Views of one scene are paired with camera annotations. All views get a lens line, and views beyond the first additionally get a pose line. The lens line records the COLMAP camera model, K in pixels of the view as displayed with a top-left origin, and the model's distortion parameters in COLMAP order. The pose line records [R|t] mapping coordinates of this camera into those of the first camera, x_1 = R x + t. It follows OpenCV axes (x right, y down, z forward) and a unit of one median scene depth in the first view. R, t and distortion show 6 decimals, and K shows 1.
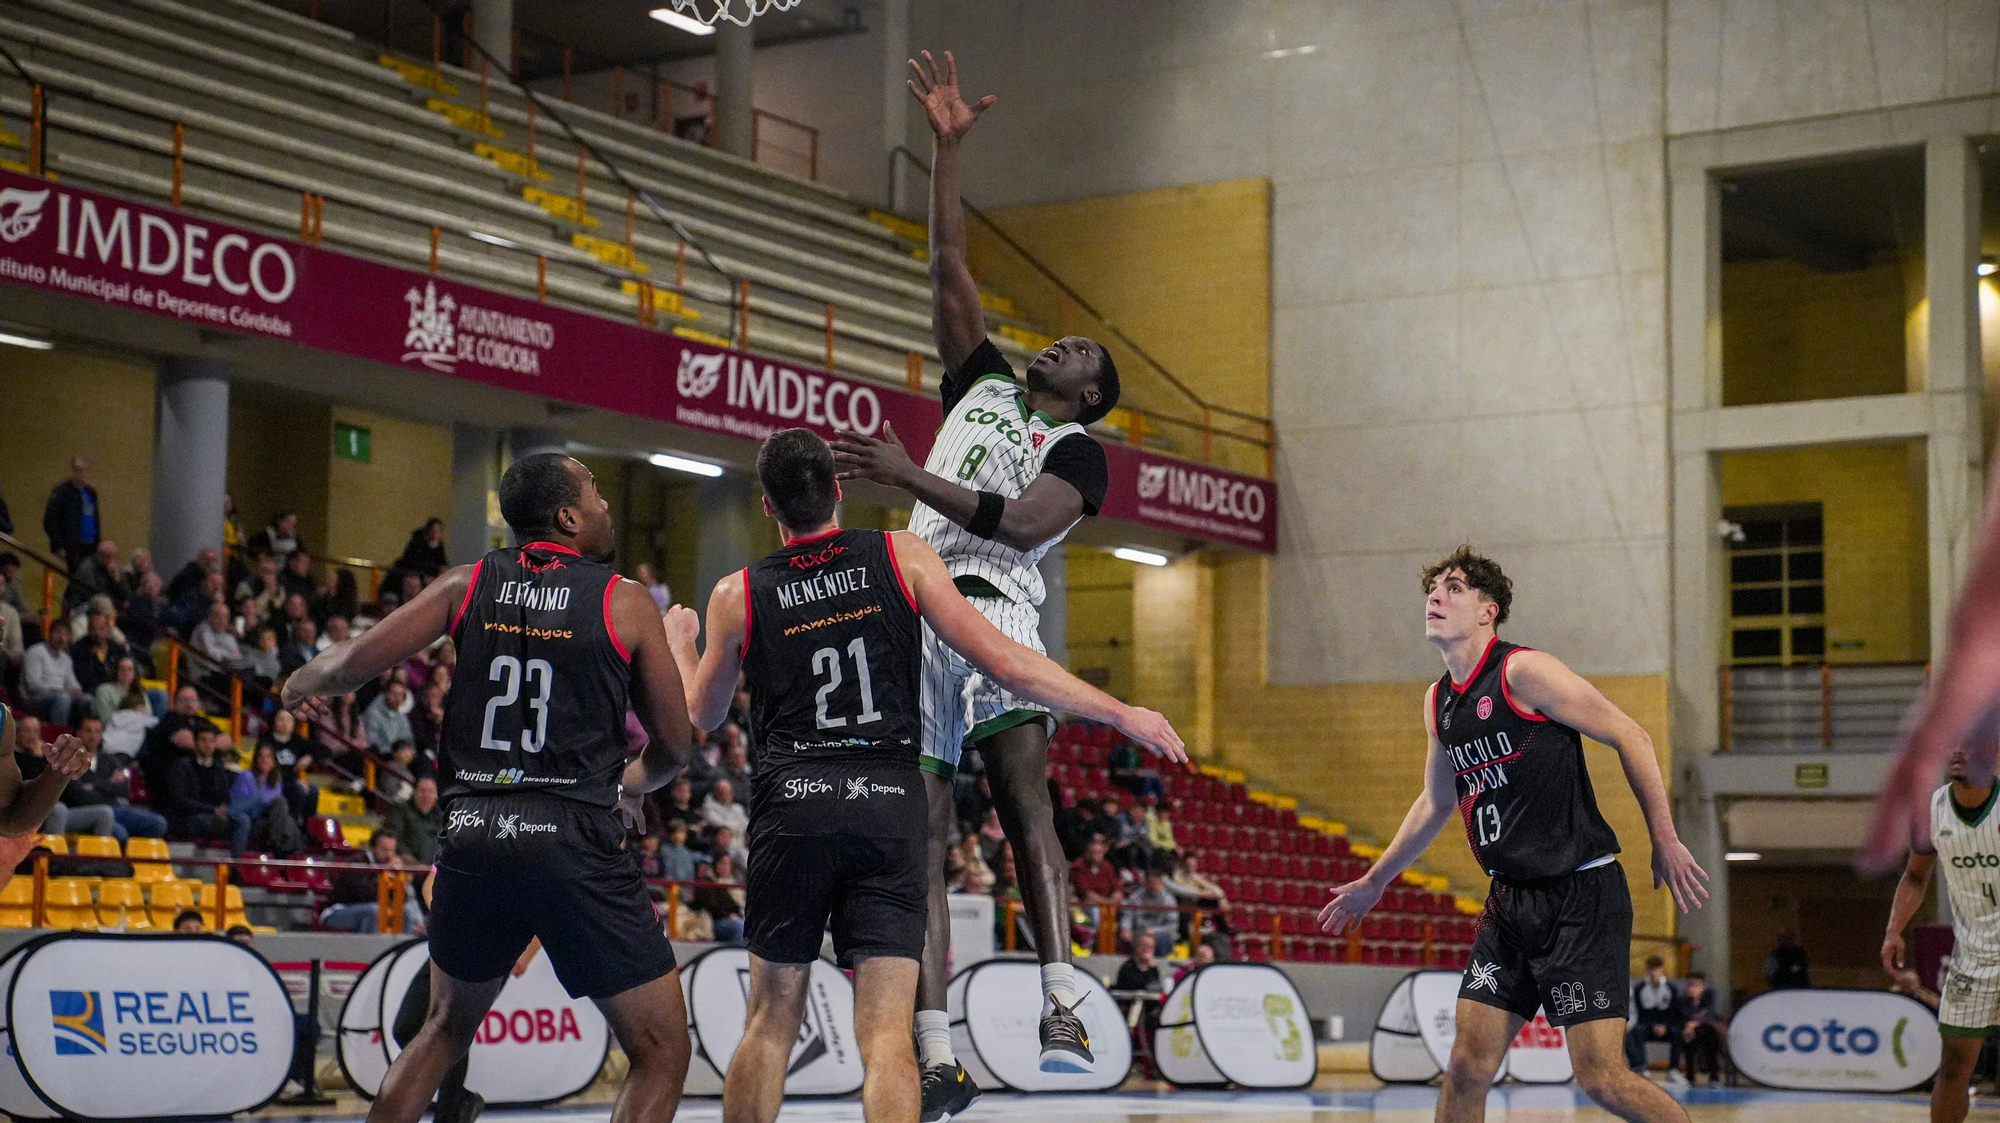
lens RADIAL K [[3765.8, 0, 985.9], [0, 3765.8, 558.9], [0, 0, 1]] dist [0.371347, 0.000000]
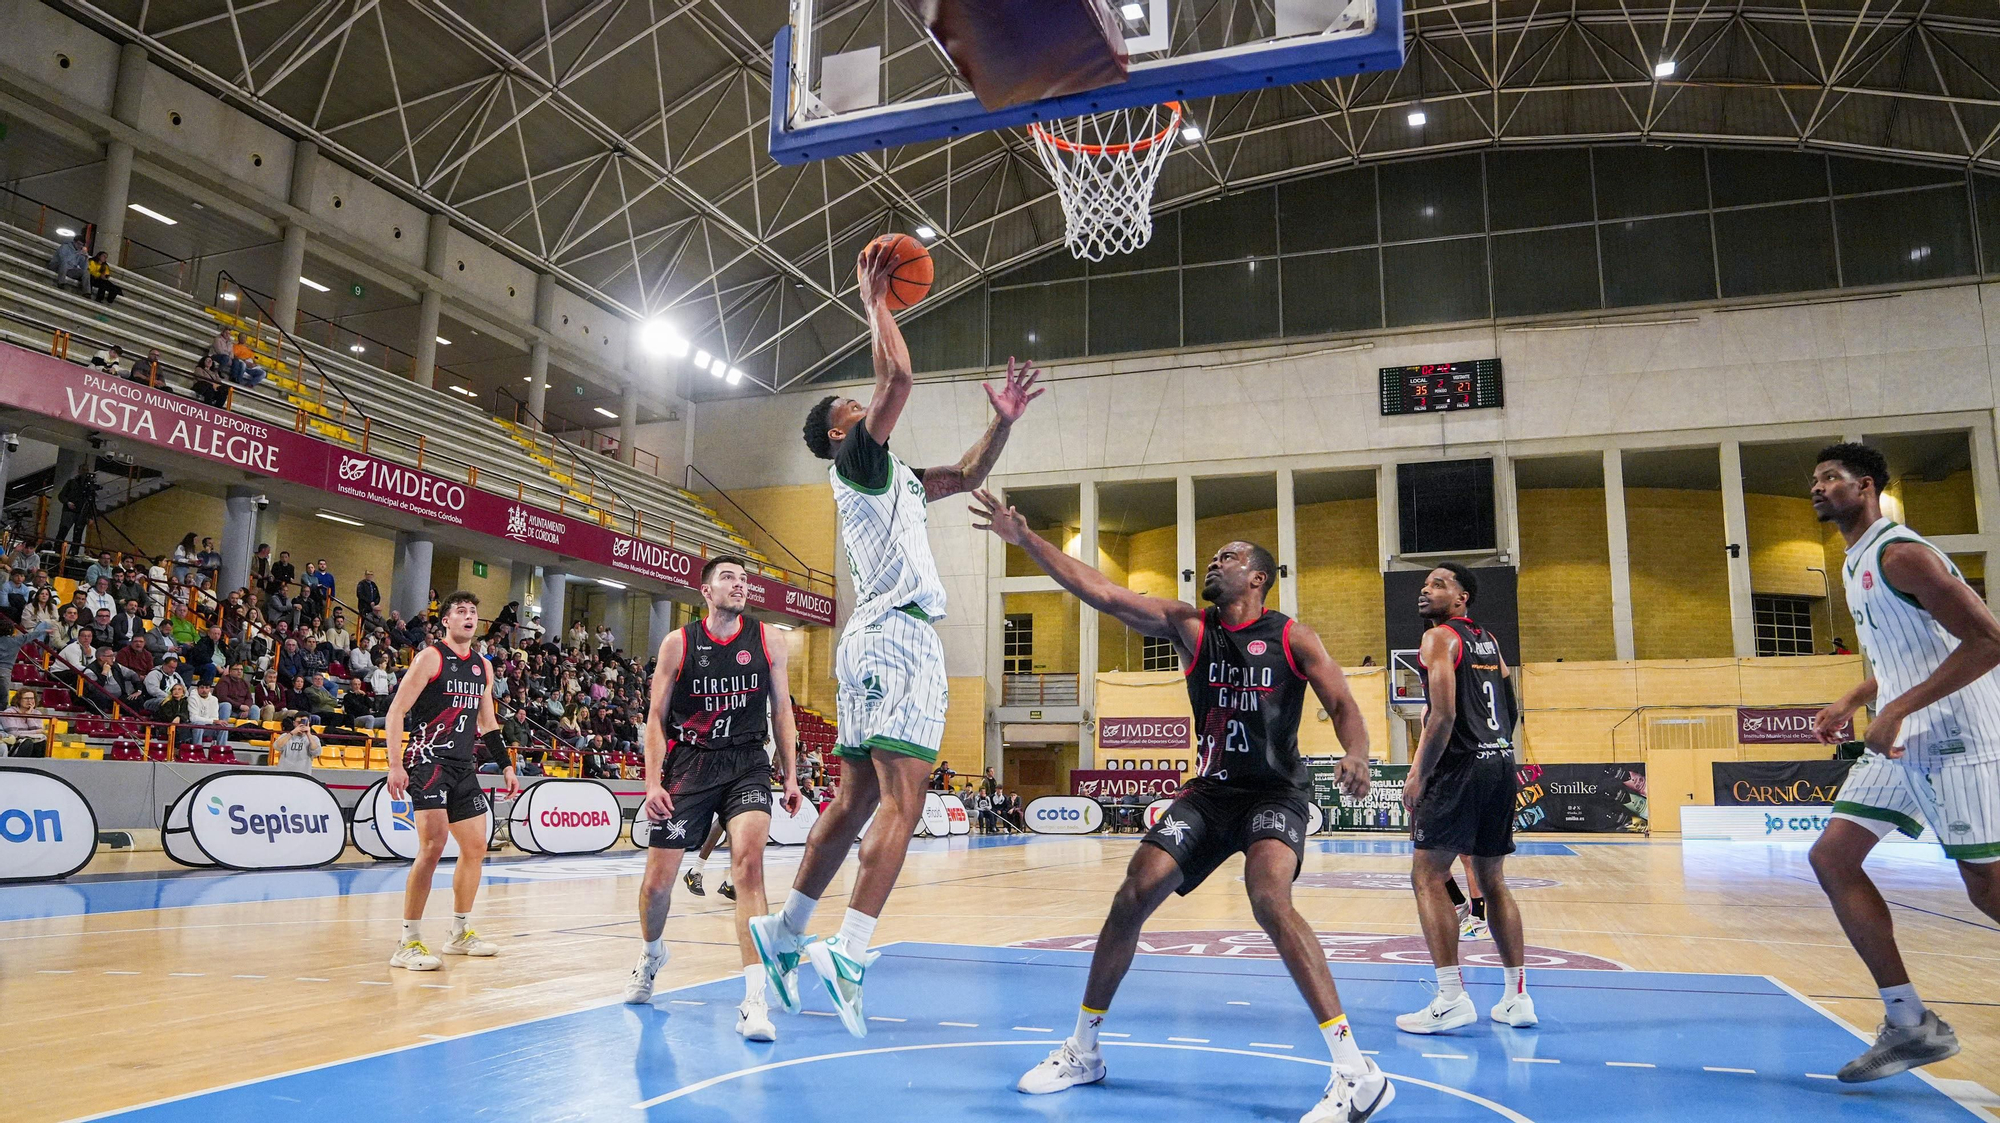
lens RADIAL K [[1382.0, 0, 987.2], [0, 1382.0, 564.9], [0, 0, 1]] dist [-0.102671, 0.050310]
pose [[0.975564, 0.036300, 0.216698, -0.054694], [-0.025425, 0.998283, -0.052765, 0.005875], [-0.218241, 0.045966, 0.974812, 0.108243]]
